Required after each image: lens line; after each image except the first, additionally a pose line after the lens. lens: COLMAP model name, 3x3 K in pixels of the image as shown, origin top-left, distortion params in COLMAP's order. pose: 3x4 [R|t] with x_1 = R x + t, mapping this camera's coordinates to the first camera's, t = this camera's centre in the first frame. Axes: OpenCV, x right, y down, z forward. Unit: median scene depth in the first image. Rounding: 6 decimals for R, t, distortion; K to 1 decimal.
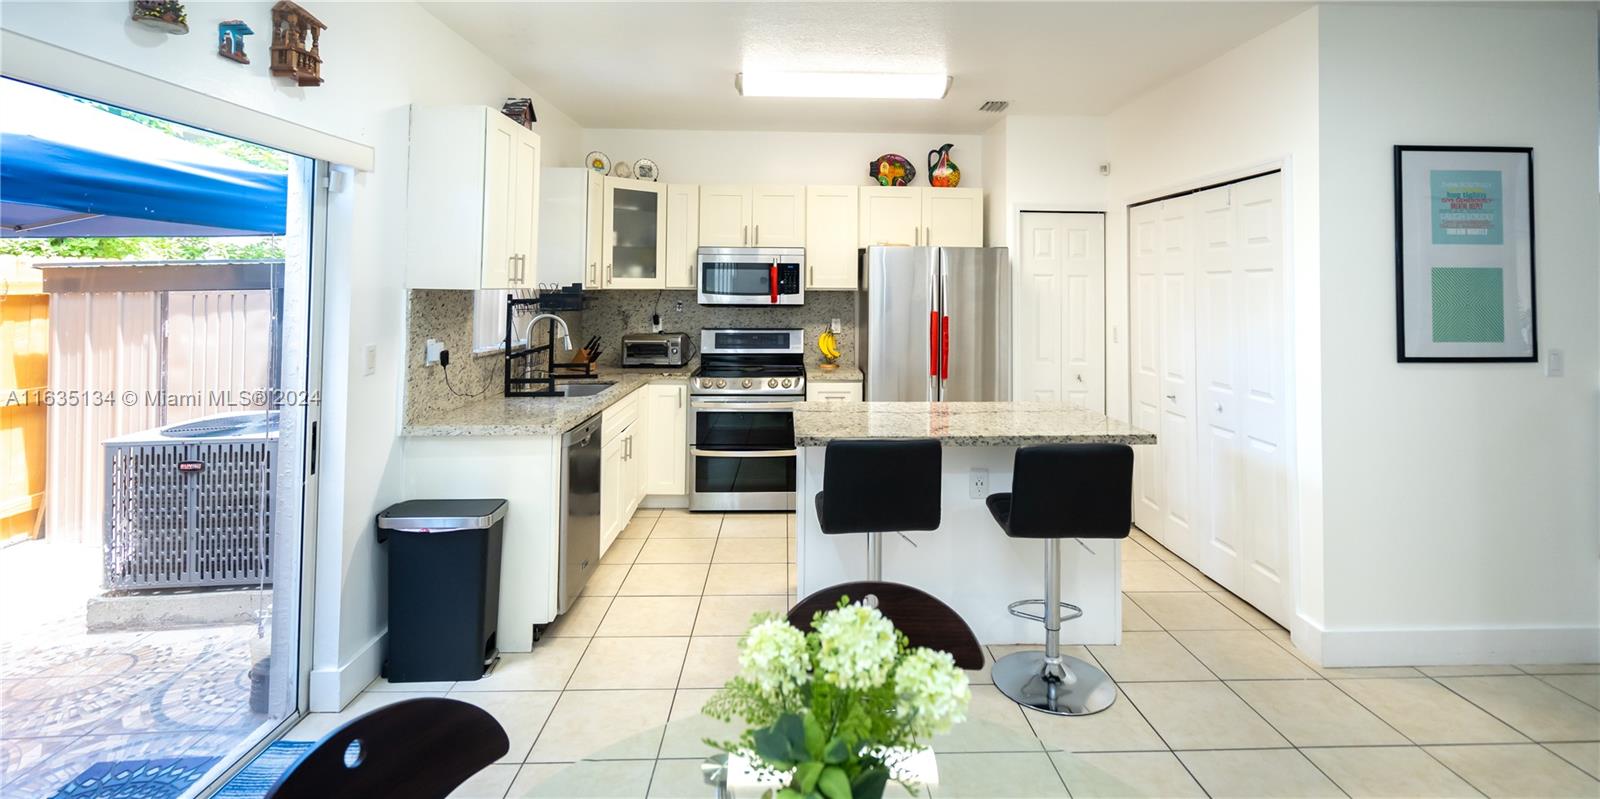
lens RADIAL K [[745.8, 0, 824.2], [0, 745.8, 259.2], [0, 0, 1]] dist [-0.013645, 0.001395]
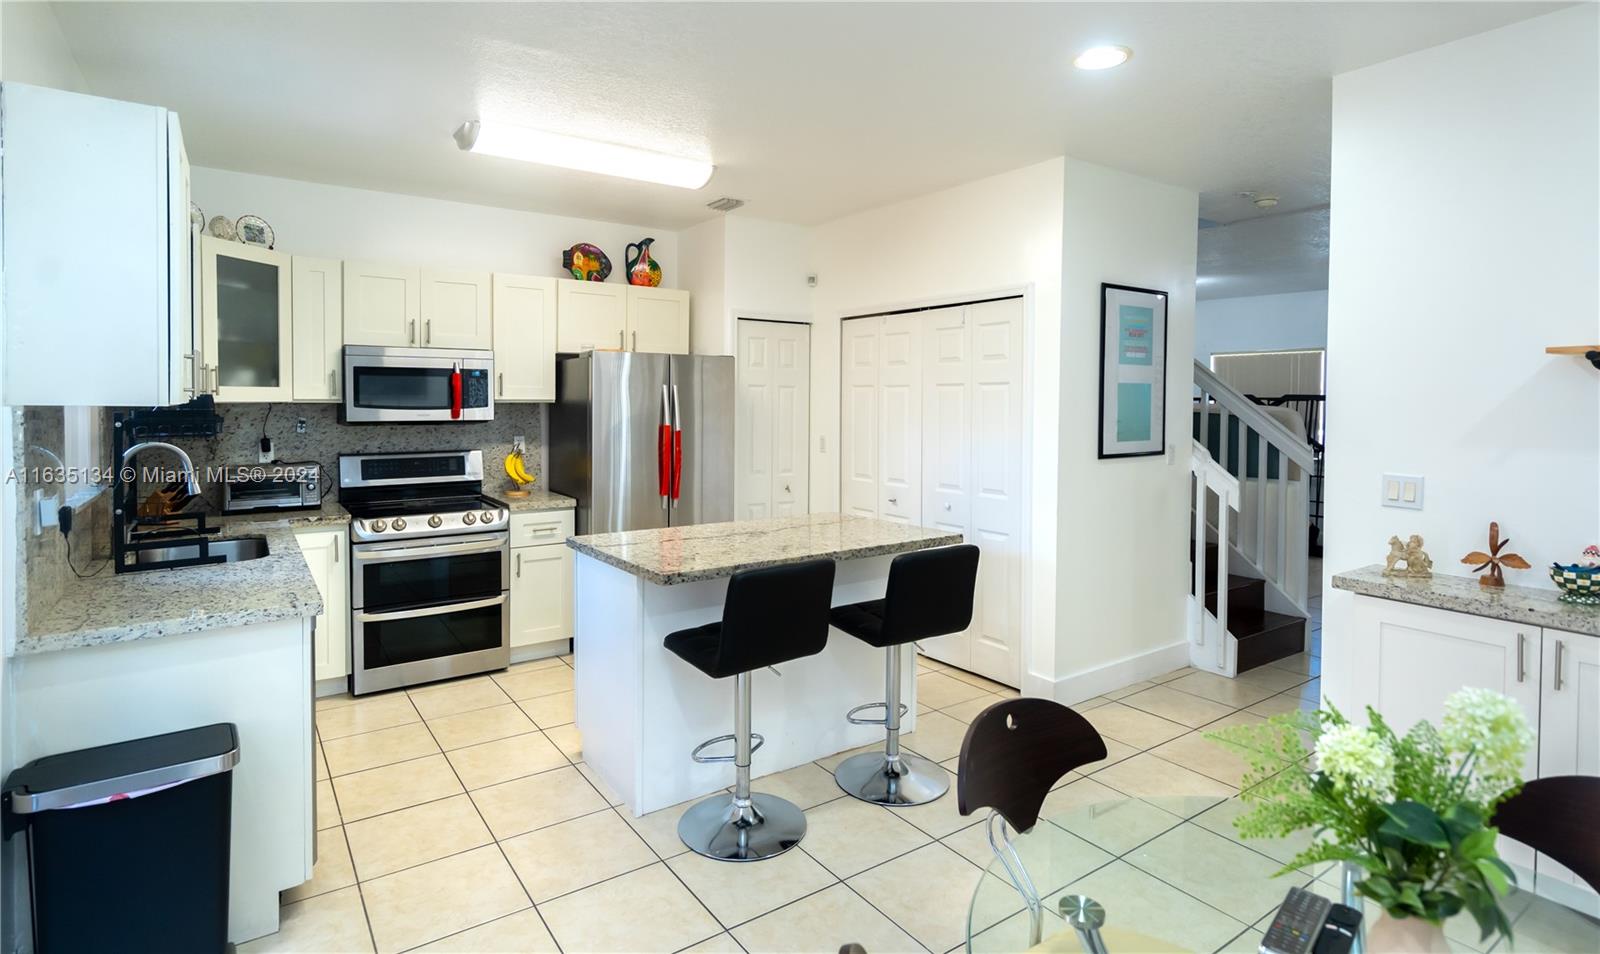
lens RADIAL K [[806.8, 0, 802.6], [0, 806.8, 419.4], [0, 0, 1]] dist [-0.008709, 0.001670]
pose [[0.841558, -0.016990, 0.539899, -0.281102], [-0.018777, 0.997981, 0.060673, 0.000497], [-0.539840, -0.061197, 0.839540, 0.103655]]
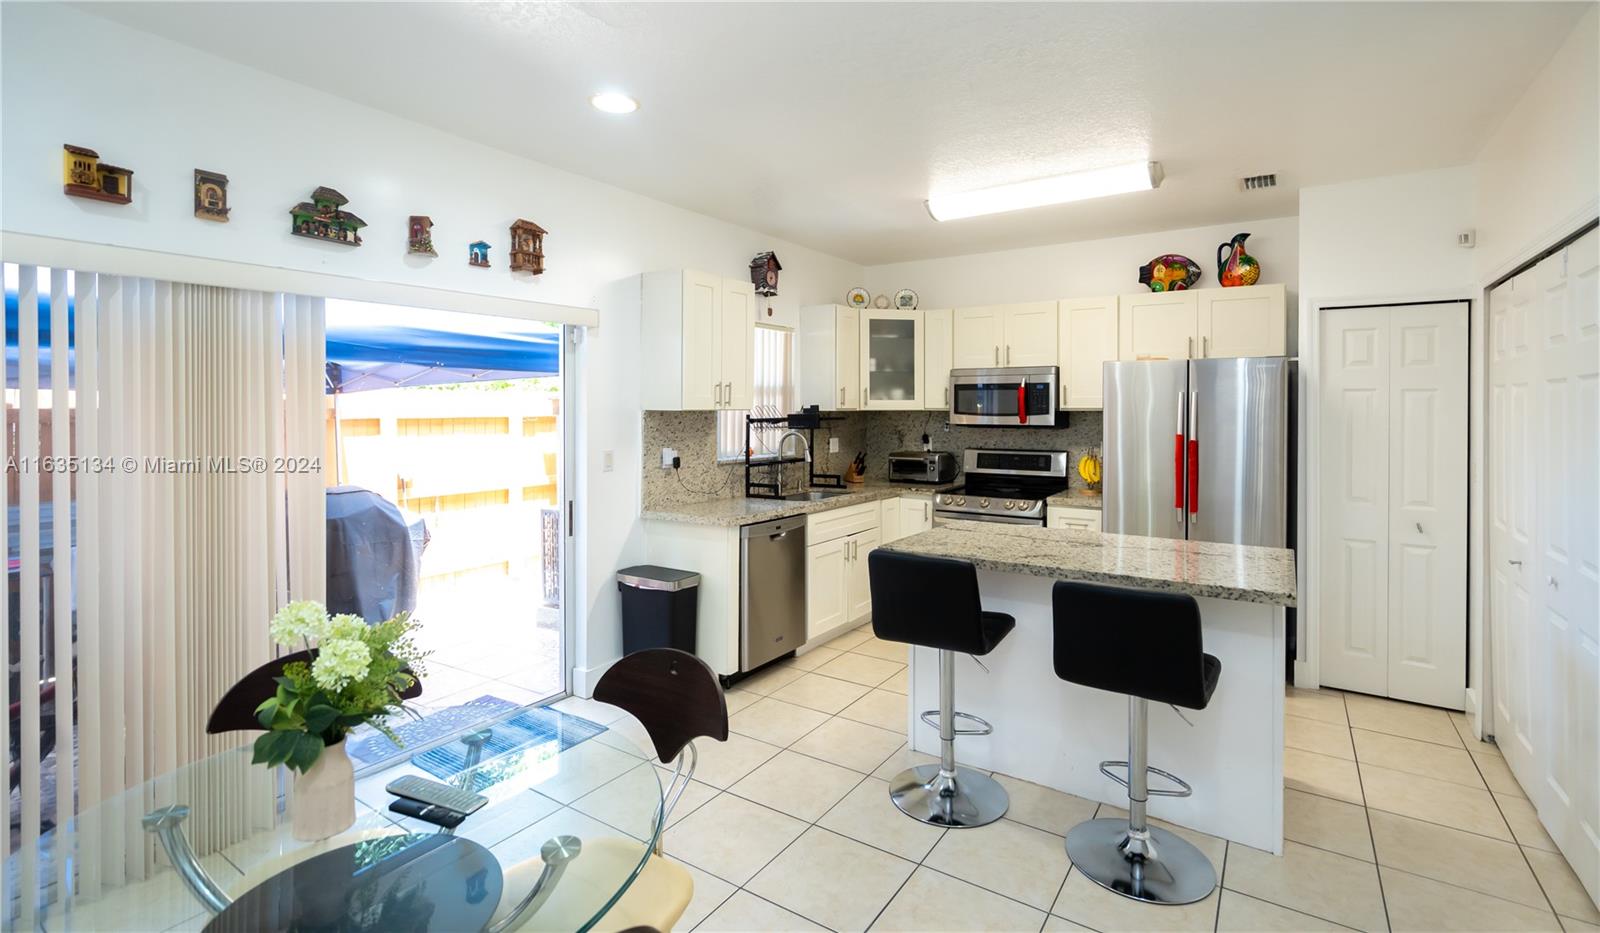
lens RADIAL K [[735.8, 0, 806.7], [0, 735.8, 411.2], [0, 0, 1]] dist [-0.010146, 0.001346]
pose [[0.805108, -0.003672, -0.593117, 0.355542], [0.027097, 0.999164, 0.030597, 0.006192], [0.592509, -0.040705, 0.804535, 0.070060]]
